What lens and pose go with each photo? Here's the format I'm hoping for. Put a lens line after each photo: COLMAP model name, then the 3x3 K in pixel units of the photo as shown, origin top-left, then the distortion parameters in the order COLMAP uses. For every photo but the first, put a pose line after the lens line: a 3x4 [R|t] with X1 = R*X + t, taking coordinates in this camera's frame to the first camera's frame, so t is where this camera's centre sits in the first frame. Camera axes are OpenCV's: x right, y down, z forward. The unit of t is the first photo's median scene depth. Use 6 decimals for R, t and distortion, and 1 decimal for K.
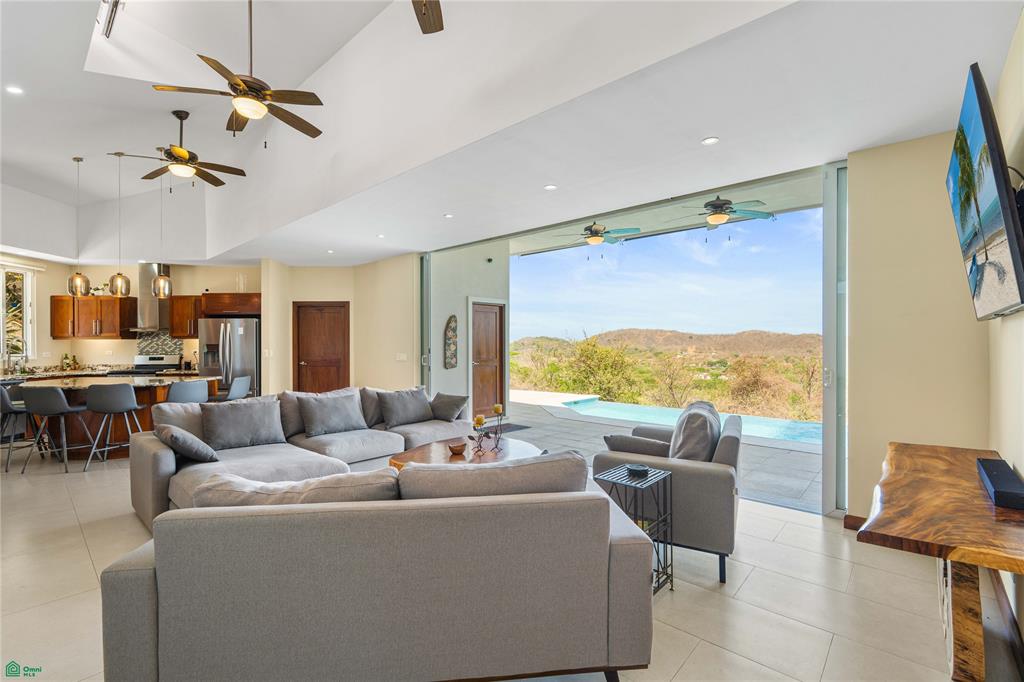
lens RADIAL K [[448.1, 0, 512.7], [0, 448.1, 341.6], [0, 0, 1]] dist [-0.007102, 0.001871]
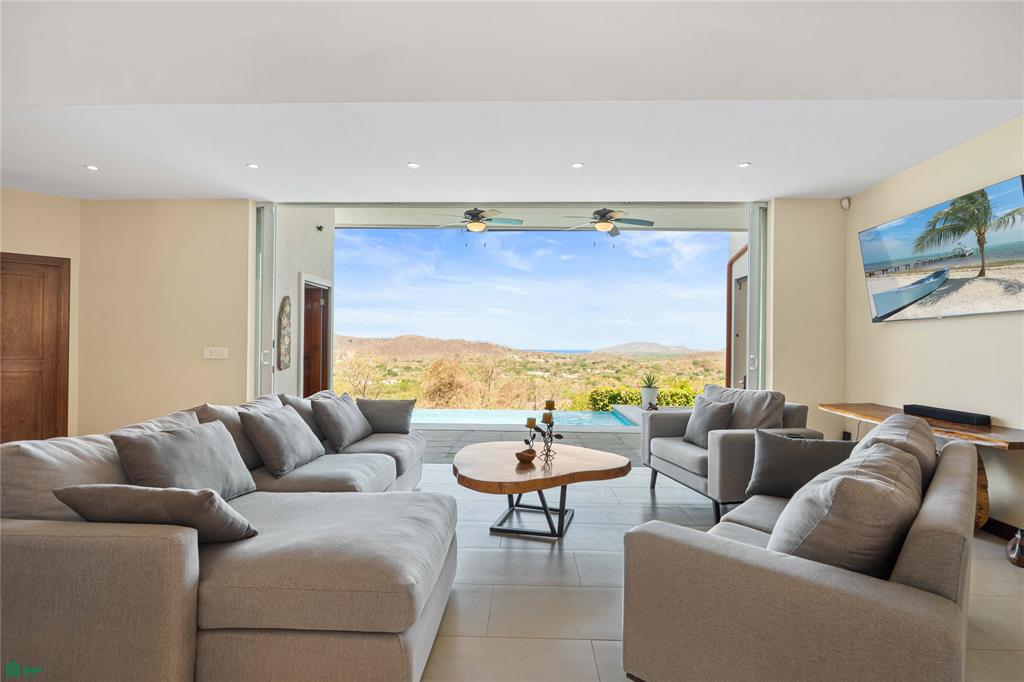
lens RADIAL K [[489.0, 0, 501.3], [0, 489.0, 337.1], [0, 0, 1]] dist [-0.005145, 0.000574]
pose [[0.766583, 0.022352, 0.641756, -0.343216], [-0.011376, 0.999710, -0.021230, 0.018773], [-0.642044, 0.008974, 0.766615, 0.158328]]
